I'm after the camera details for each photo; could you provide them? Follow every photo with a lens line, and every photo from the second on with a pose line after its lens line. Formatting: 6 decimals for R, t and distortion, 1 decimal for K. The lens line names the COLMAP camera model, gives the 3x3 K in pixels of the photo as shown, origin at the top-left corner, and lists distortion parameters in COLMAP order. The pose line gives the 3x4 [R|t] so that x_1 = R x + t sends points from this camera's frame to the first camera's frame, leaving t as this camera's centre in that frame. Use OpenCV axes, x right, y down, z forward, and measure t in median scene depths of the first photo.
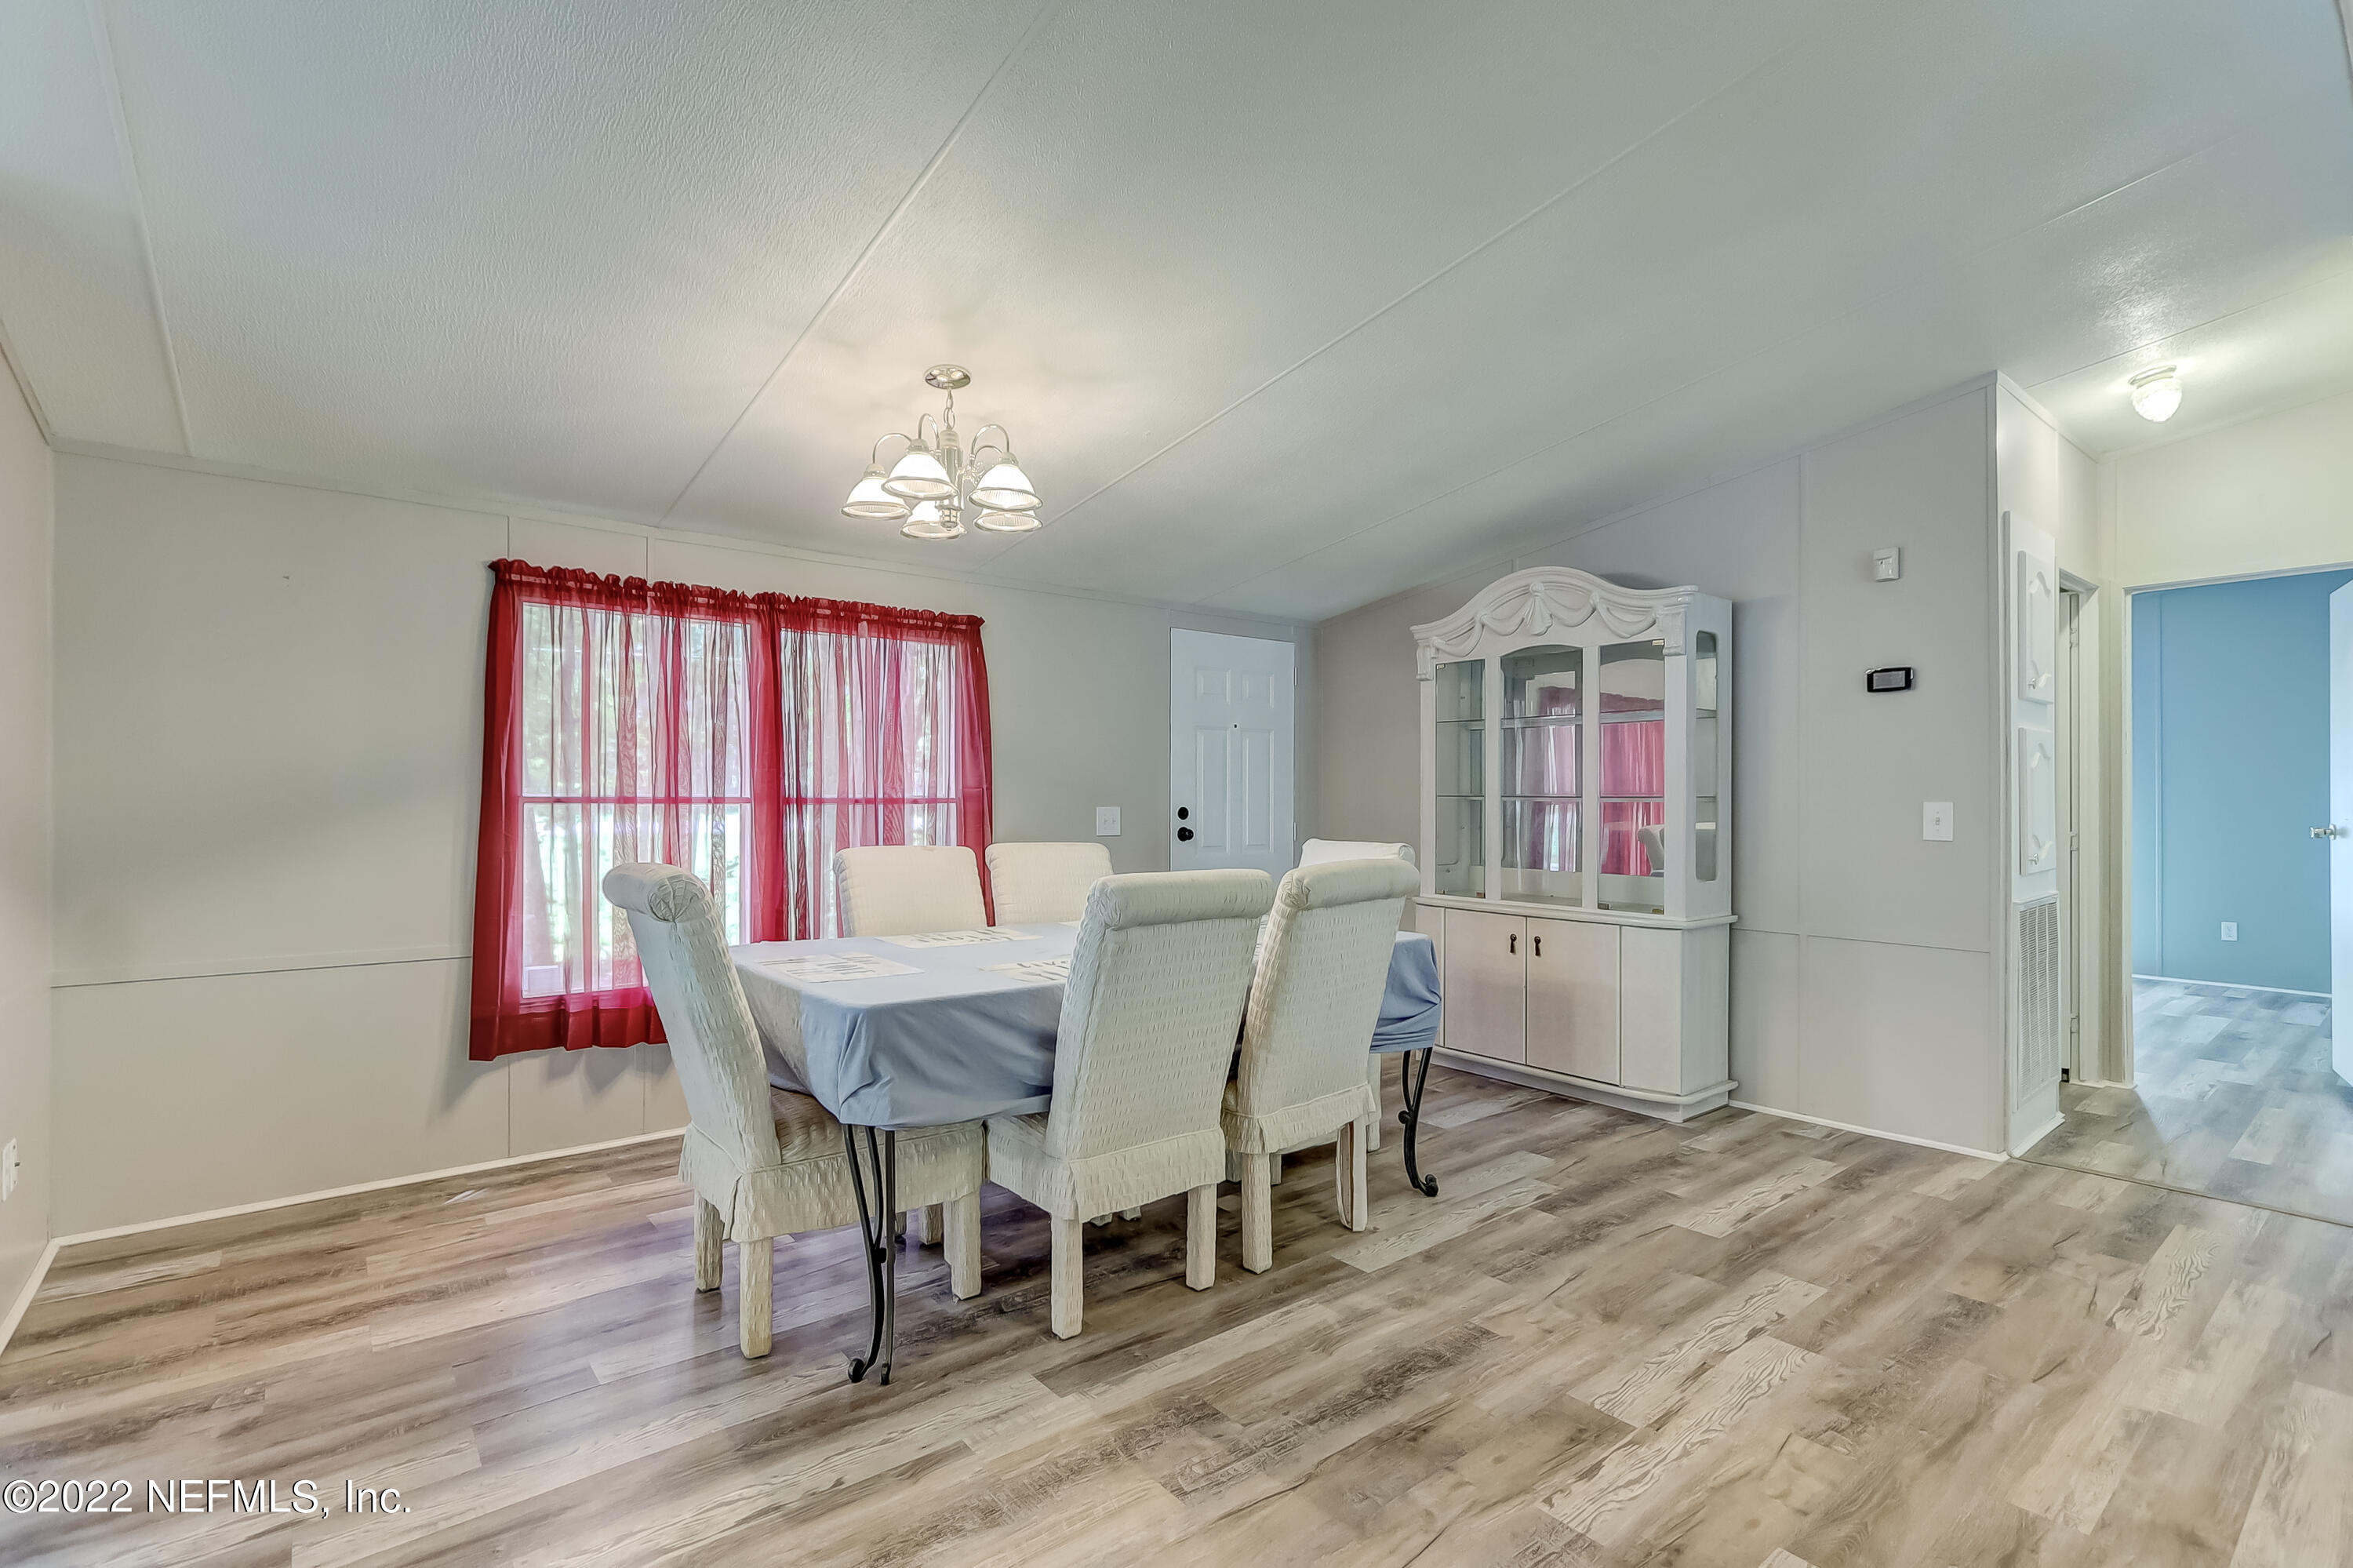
lens RADIAL K [[1080.7, 0, 1168.2], [0, 1080.7, 790.0], [0, 0, 1]] dist [-0.001328, -0.000767]
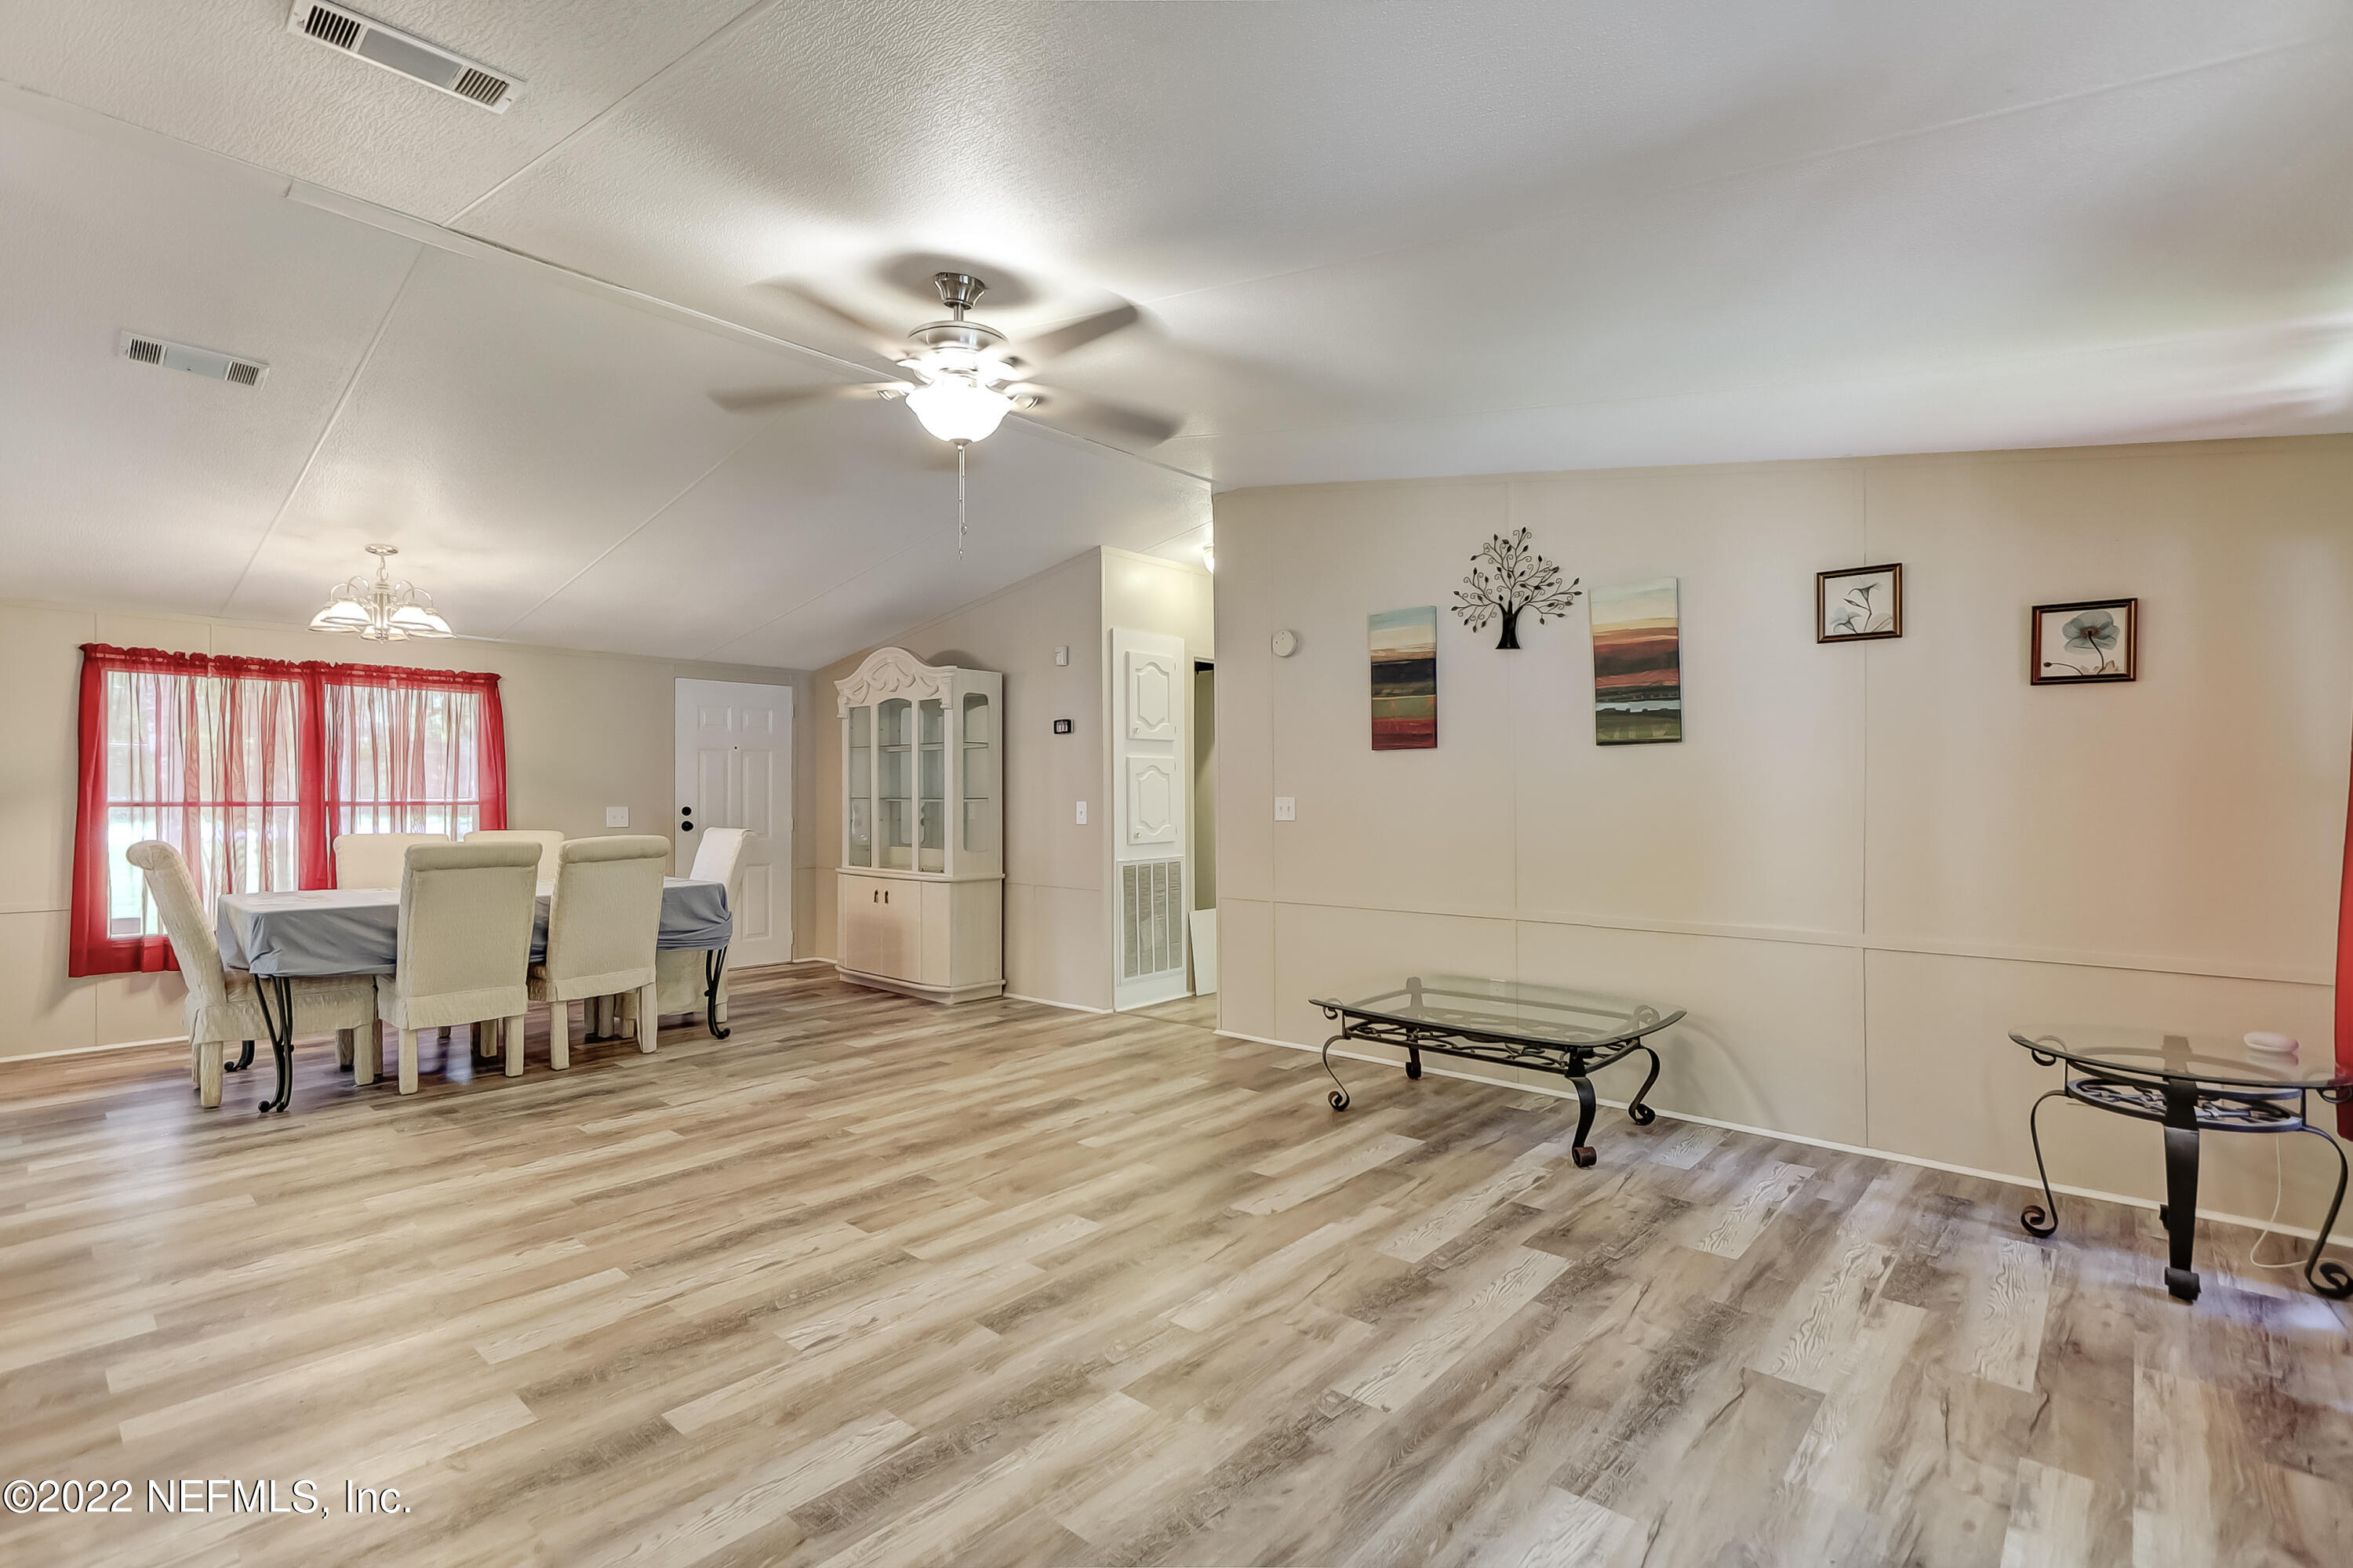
lens RADIAL K [[1077.0, 0, 1168.7], [0, 1077.0, 789.5], [0, 0, 1]] dist [-0.001507, -0.000165]
pose [[0.987431, -0.002809, 0.158023, 0.595949], [0.002789, 0.999996, 0.000349, -0.007530], [-0.158023, 0.000096, 0.987435, -0.674202]]
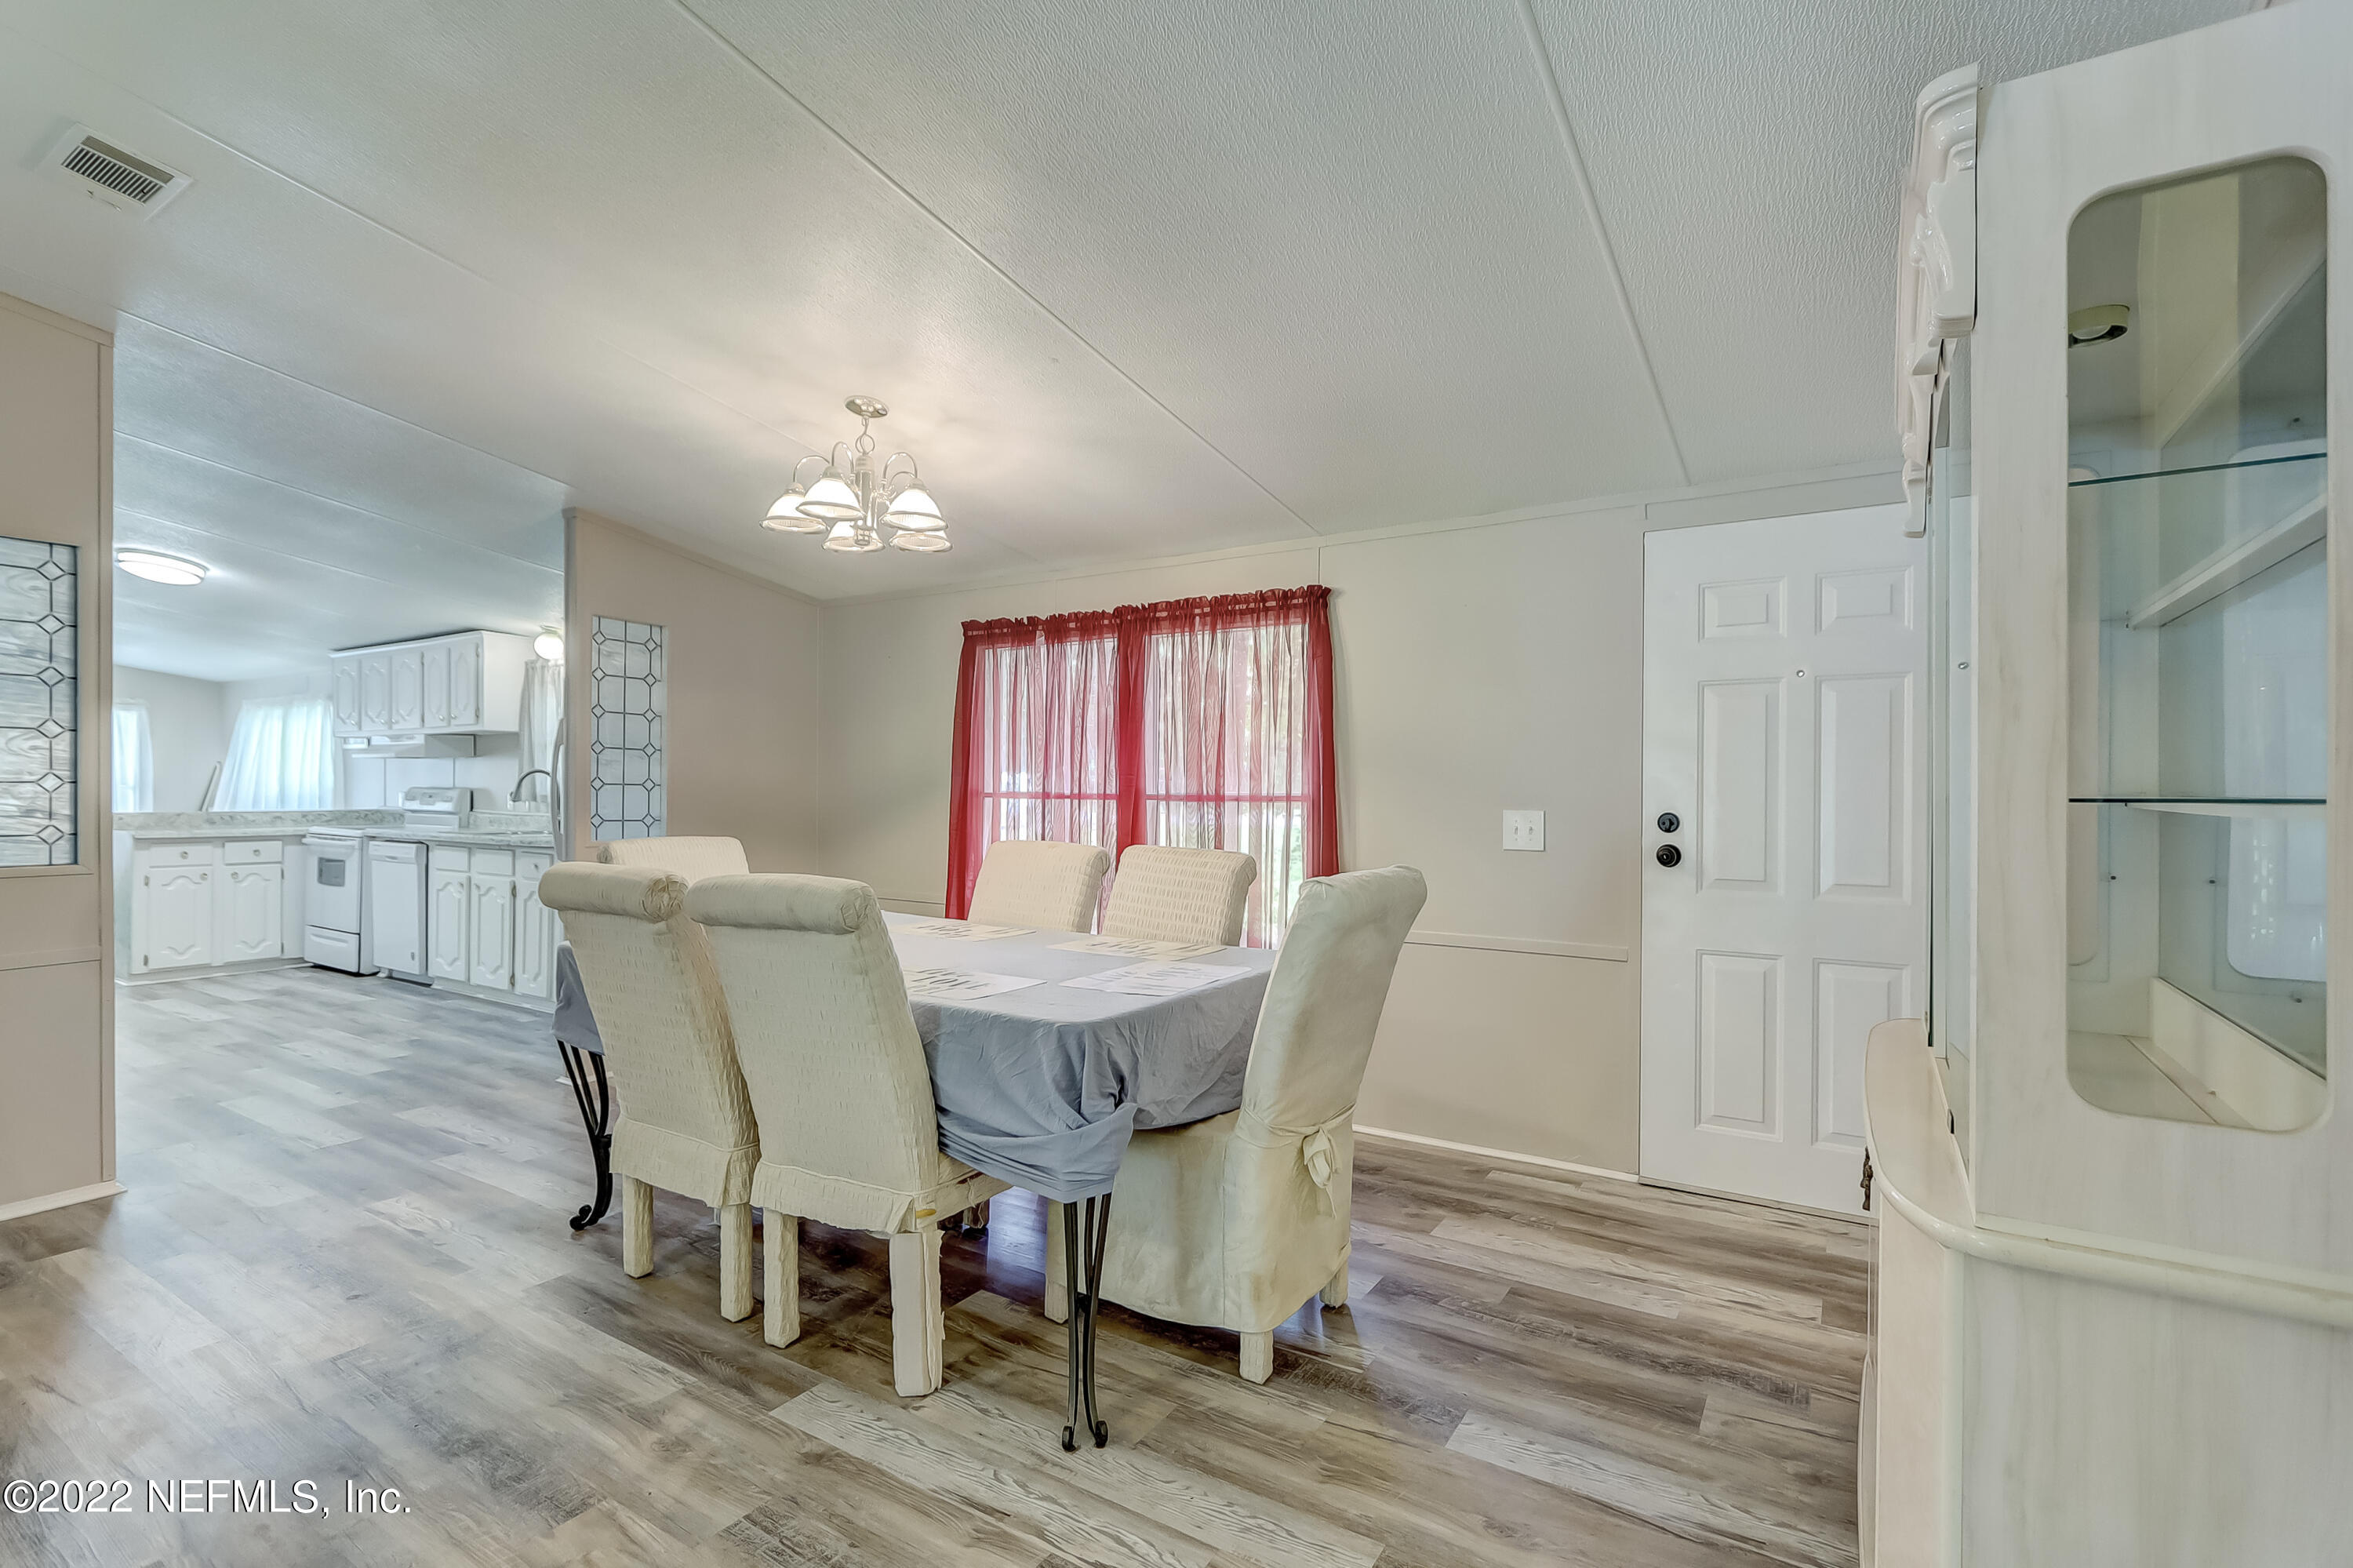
lens RADIAL K [[1077.0, 0, 1168.7], [0, 1077.0, 789.5], [0, 0, 1]] dist [-0.001507, -0.000165]
pose [[0.323001, -0.000231, -0.946399, 0.751772], [0.000594, 1.000000, -0.000041, 0.002789], [0.946398, -0.000549, 0.323001, 0.767452]]
